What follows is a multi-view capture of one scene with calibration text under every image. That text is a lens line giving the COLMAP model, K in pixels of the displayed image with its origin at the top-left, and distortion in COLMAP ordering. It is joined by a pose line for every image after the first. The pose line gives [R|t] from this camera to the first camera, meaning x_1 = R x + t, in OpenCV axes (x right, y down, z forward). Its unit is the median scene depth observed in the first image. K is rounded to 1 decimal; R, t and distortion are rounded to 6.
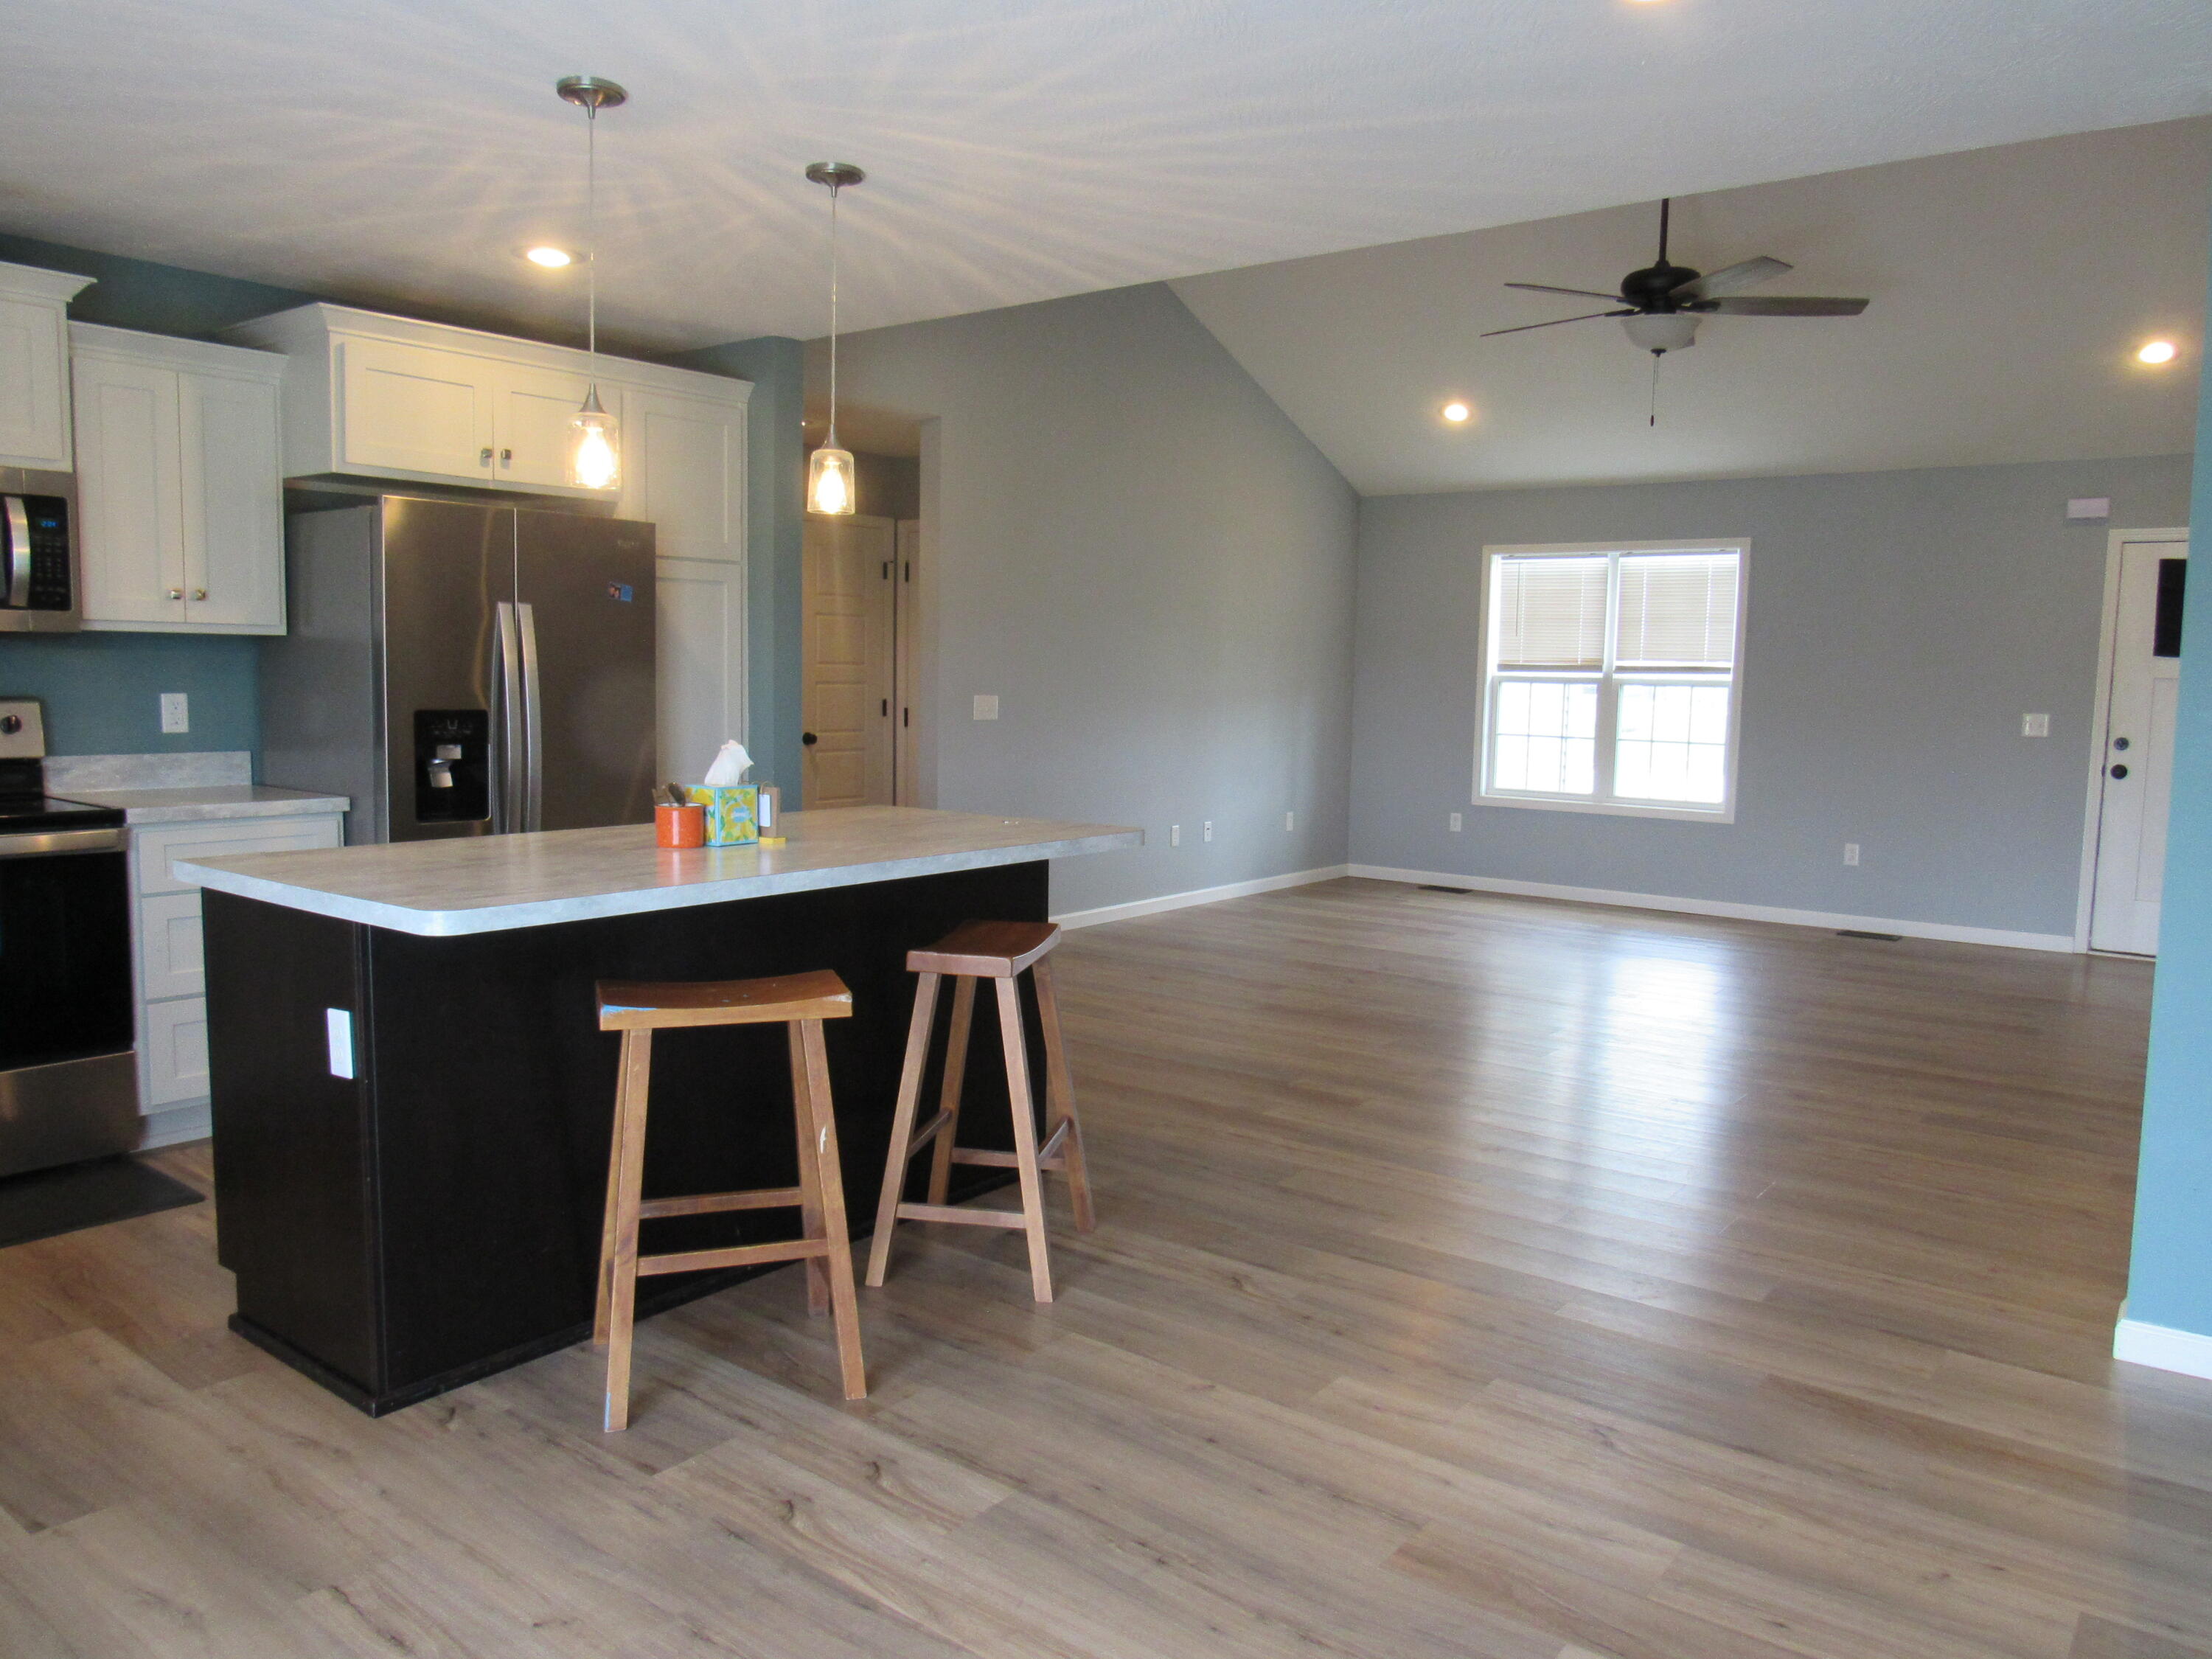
lens RADIAL K [[1575.9, 0, 1108.8], [0, 1575.9, 829.4], [0, 0, 1]] dist [-0.031457, 0.007894]
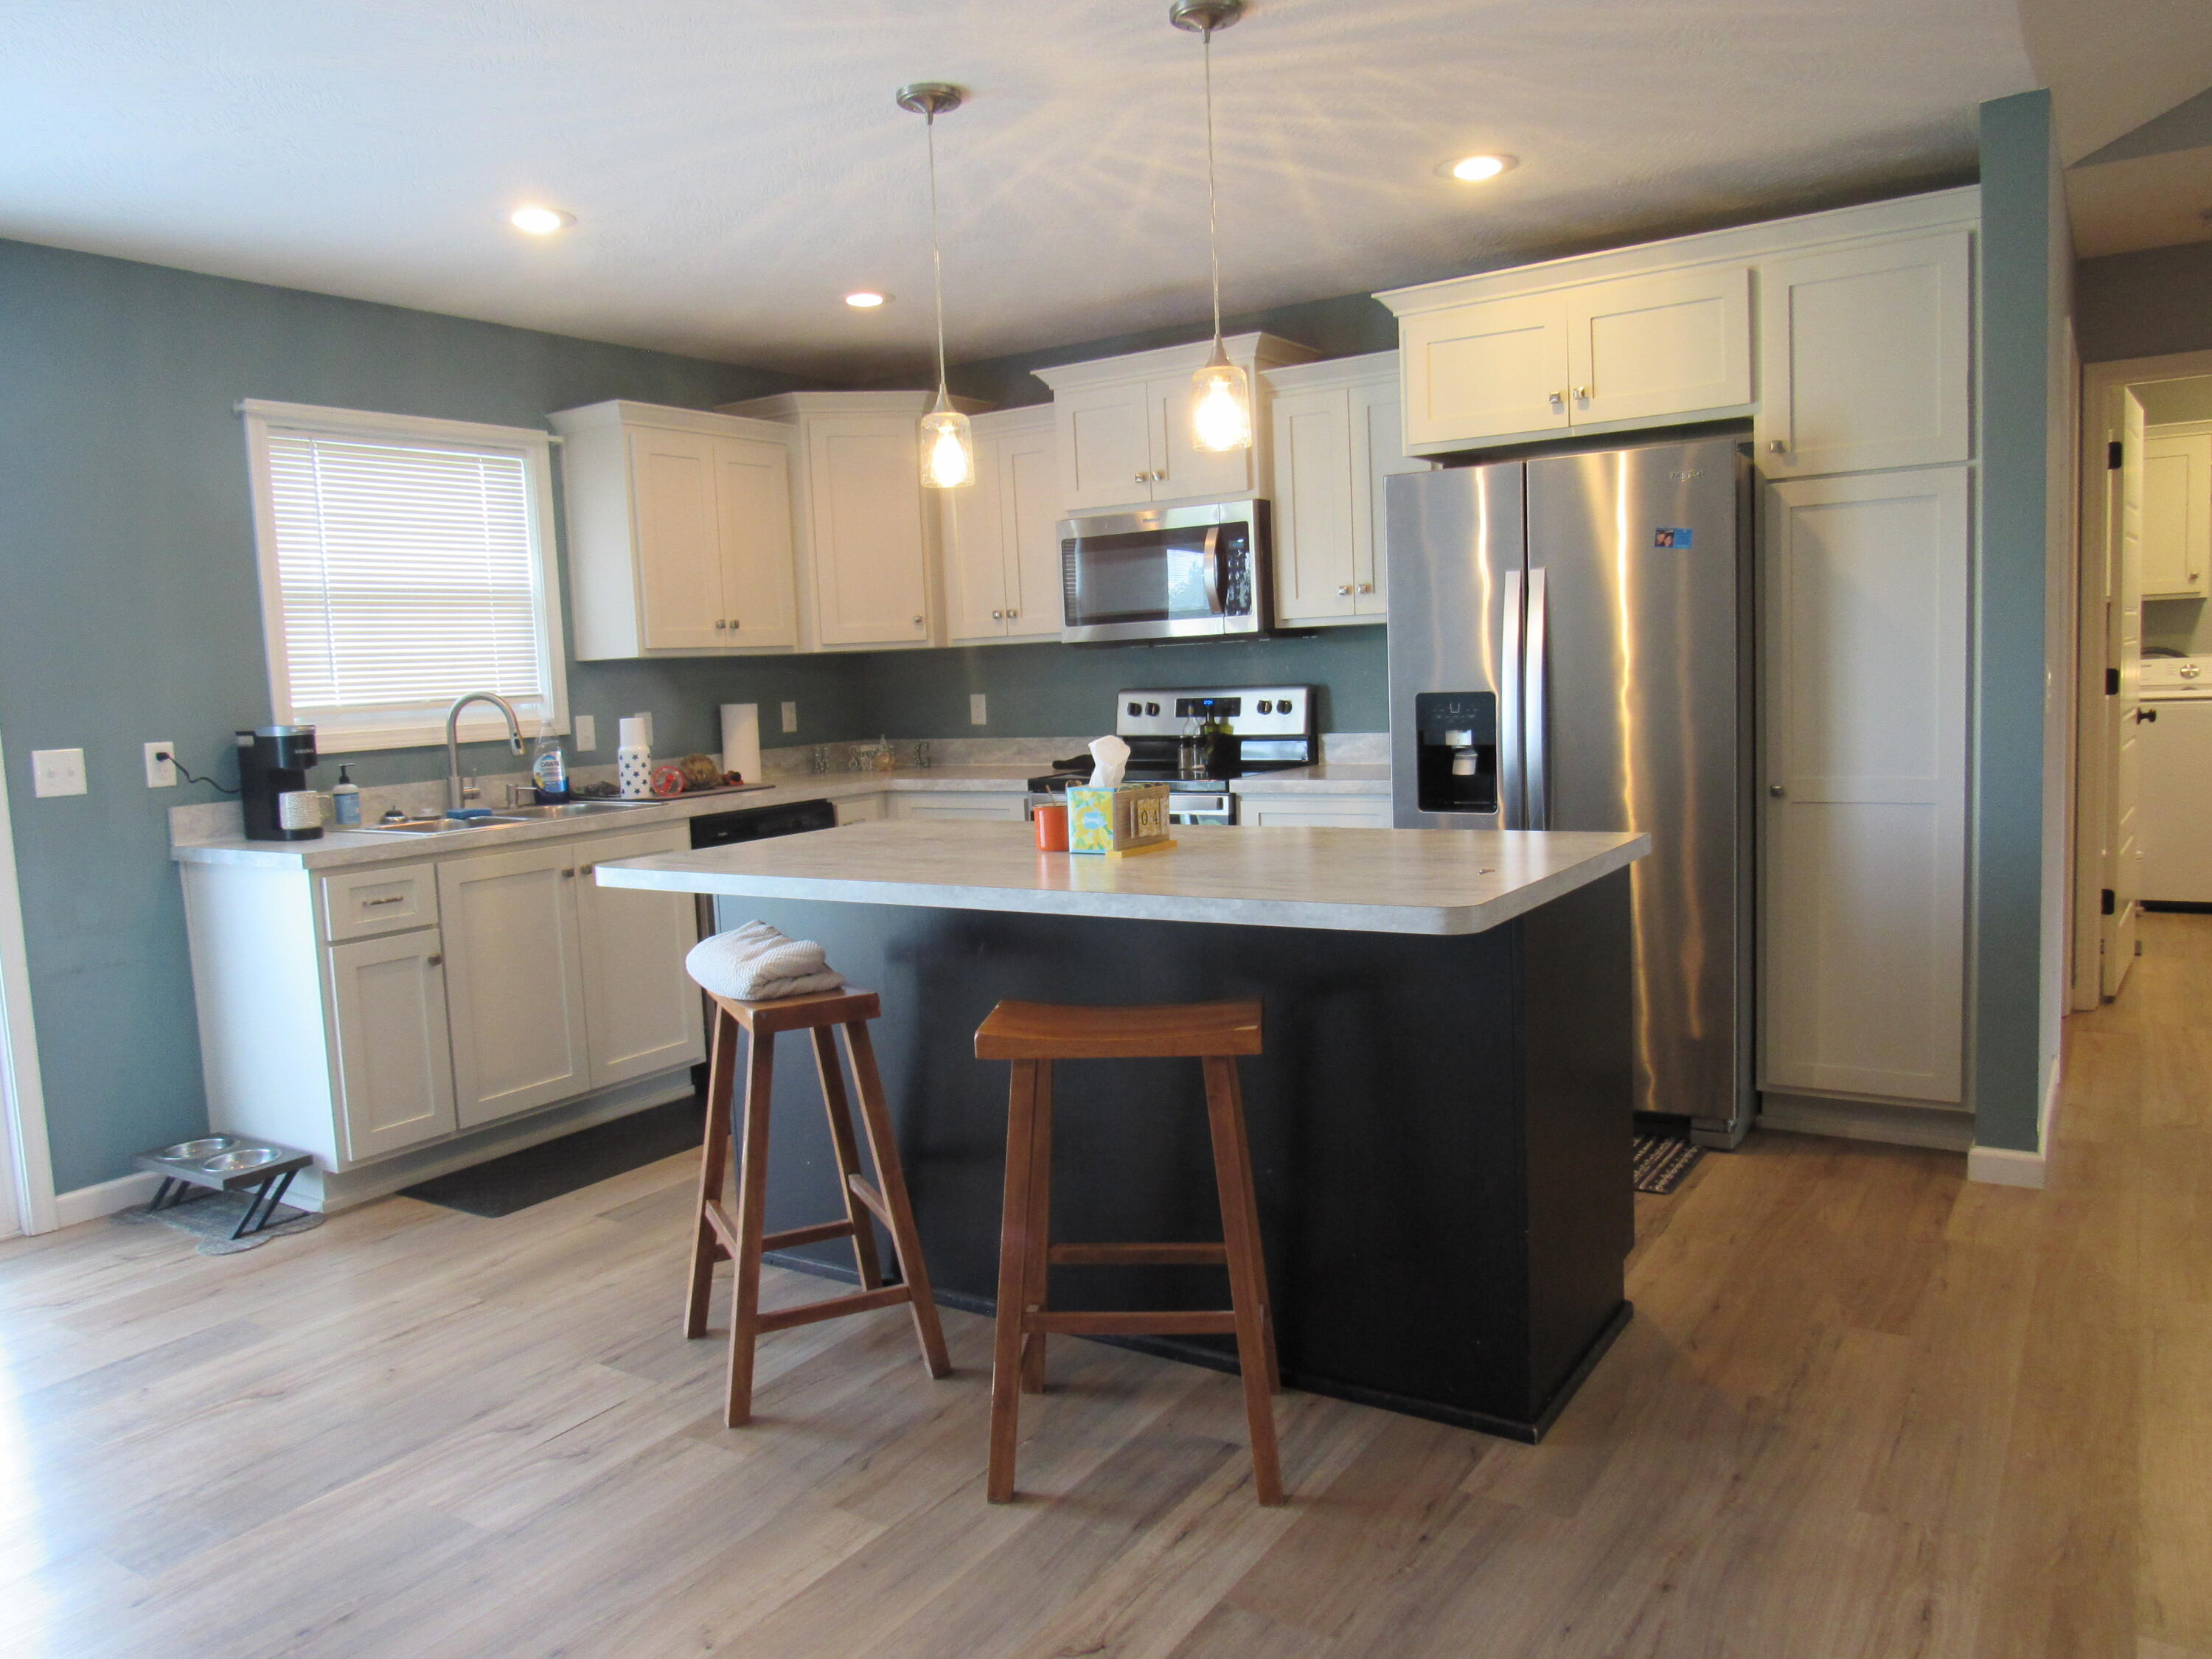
lens RADIAL K [[1575.9, 0, 1108.8], [0, 1575.9, 829.4], [0, 0, 1]] dist [-0.031457, 0.007894]
pose [[0.077864, 0.081247, -0.993648, 0.506839], [-0.053167, 0.995594, 0.077240, -0.057425], [0.995545, 0.046815, 0.081841, 0.732312]]
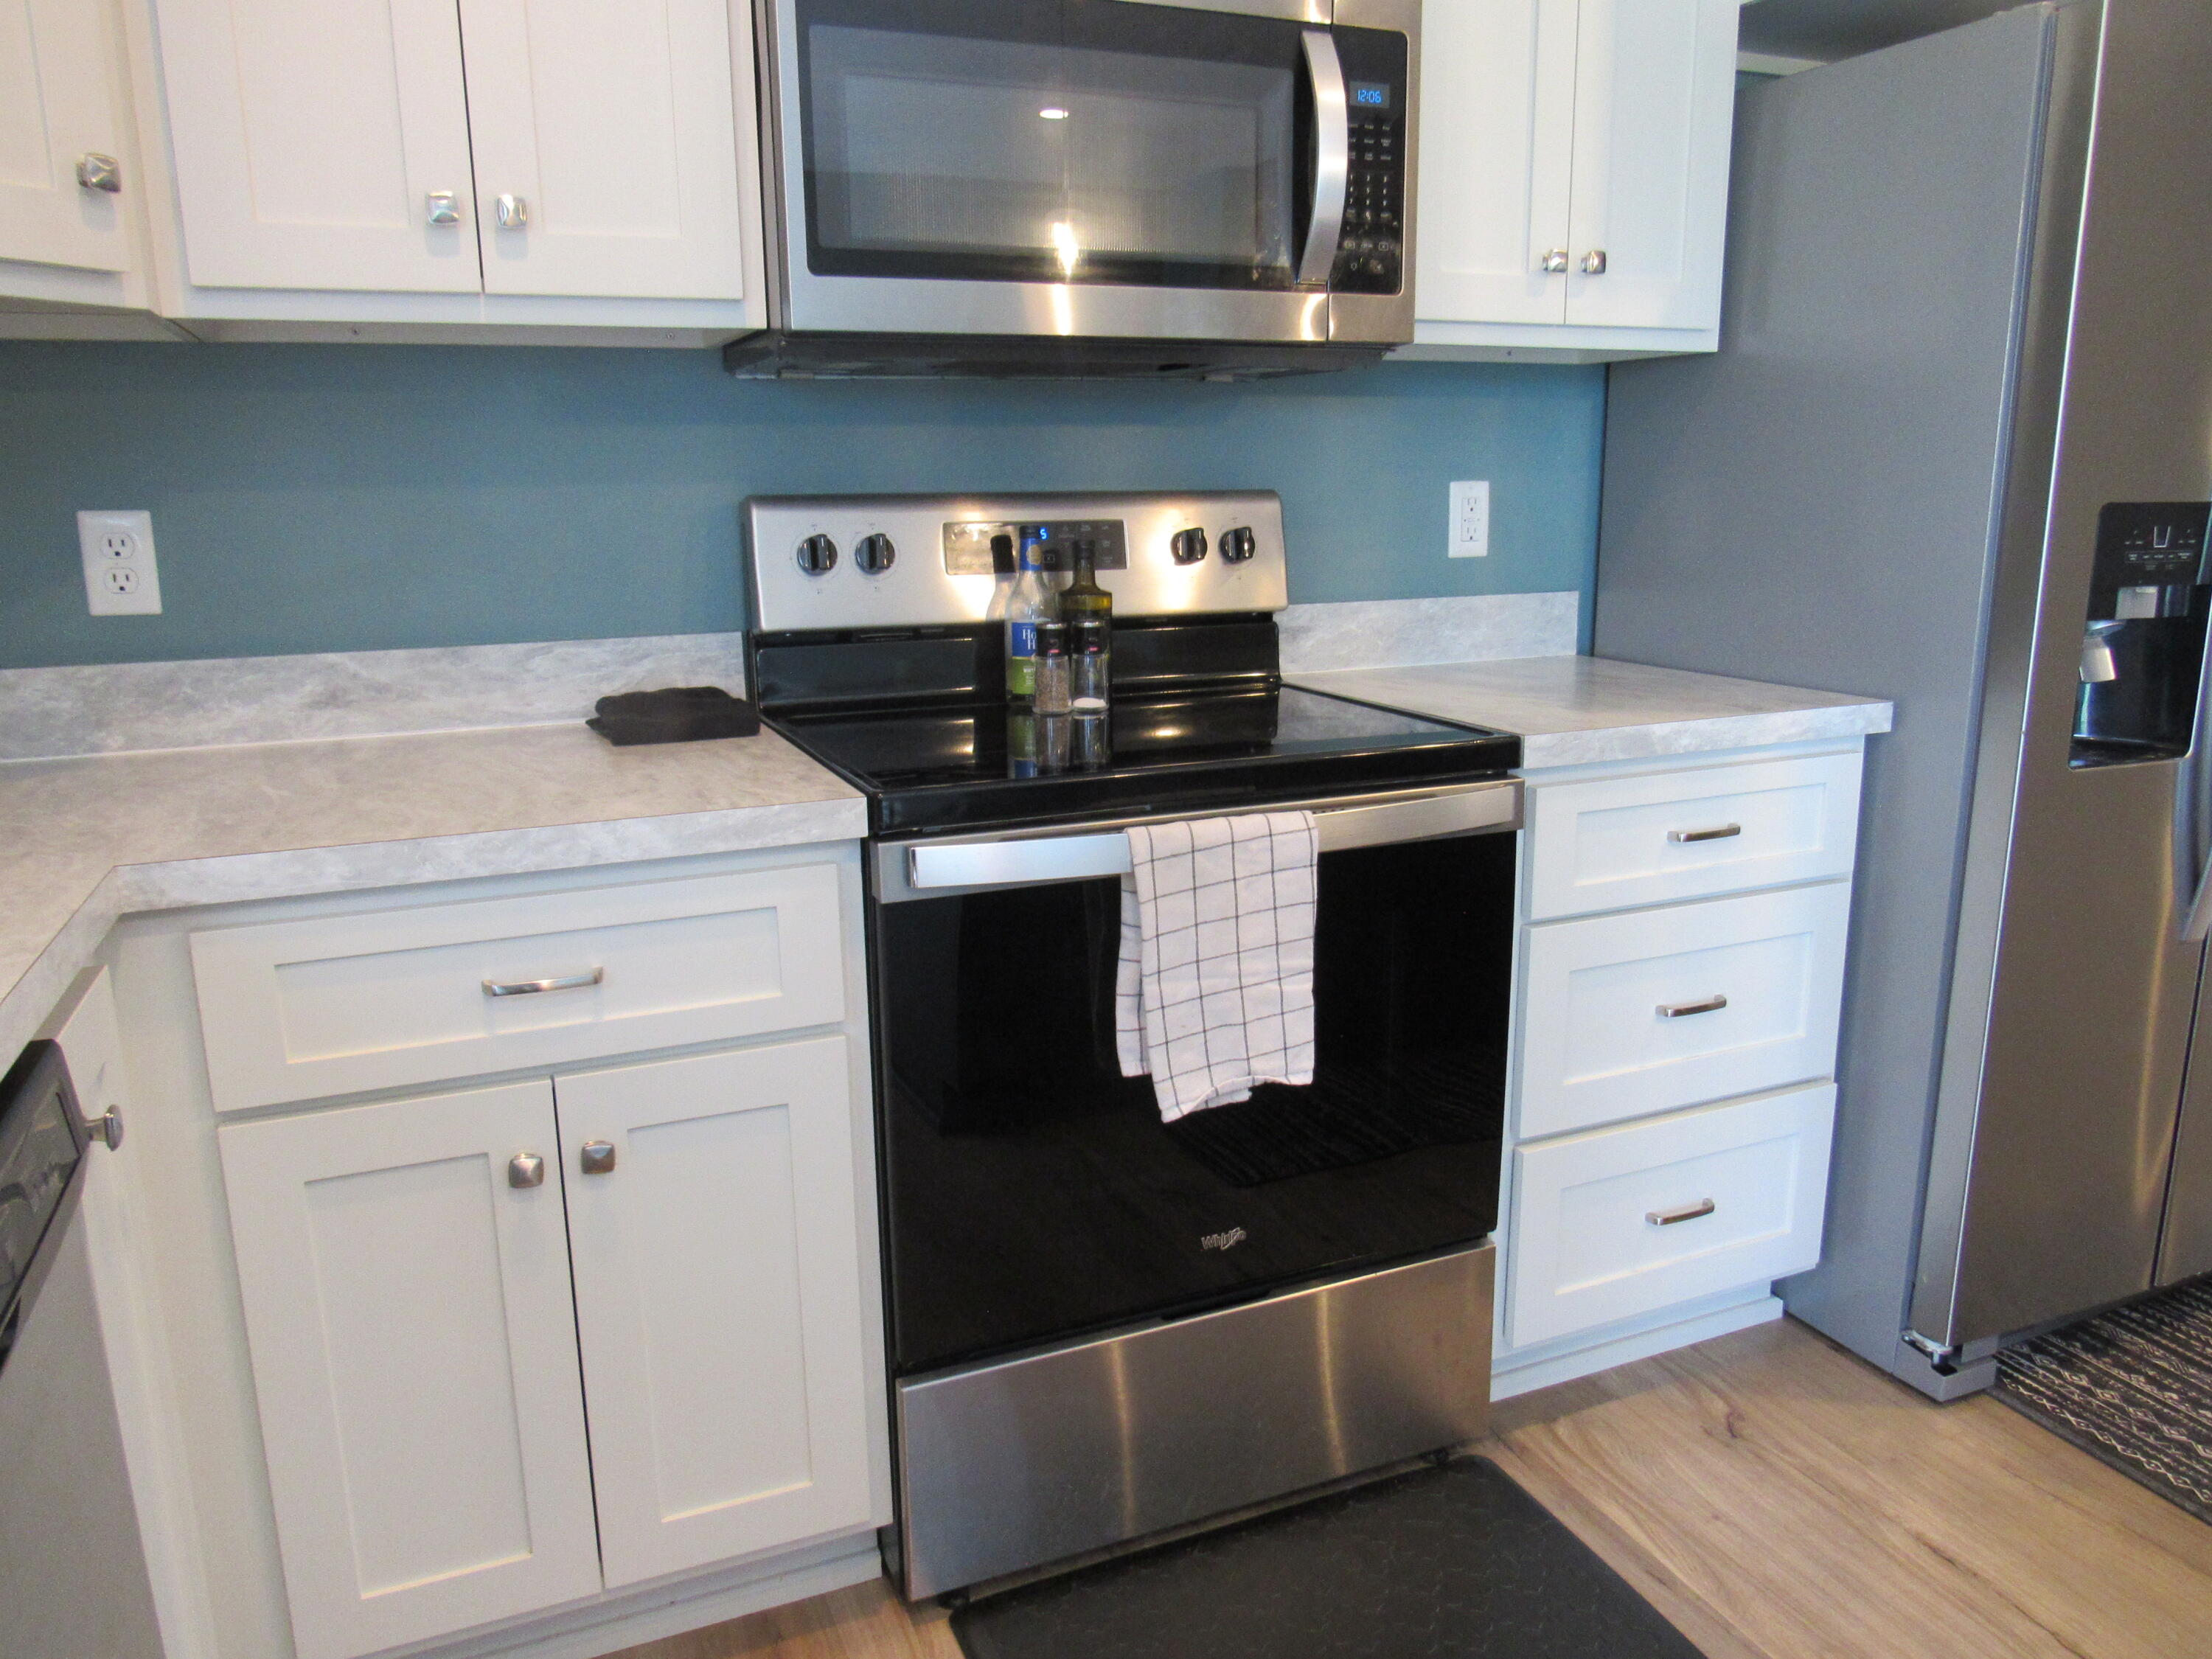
lens RADIAL K [[1575.9, 0, 1108.8], [0, 1575.9, 829.4], [0, 0, 1]] dist [-0.031457, 0.007894]
pose [[0.873707, 0.076397, -0.480416, -0.466253], [-0.018505, 0.992096, 0.124113, -0.036252], [0.486101, -0.099548, 0.868215, 0.496673]]
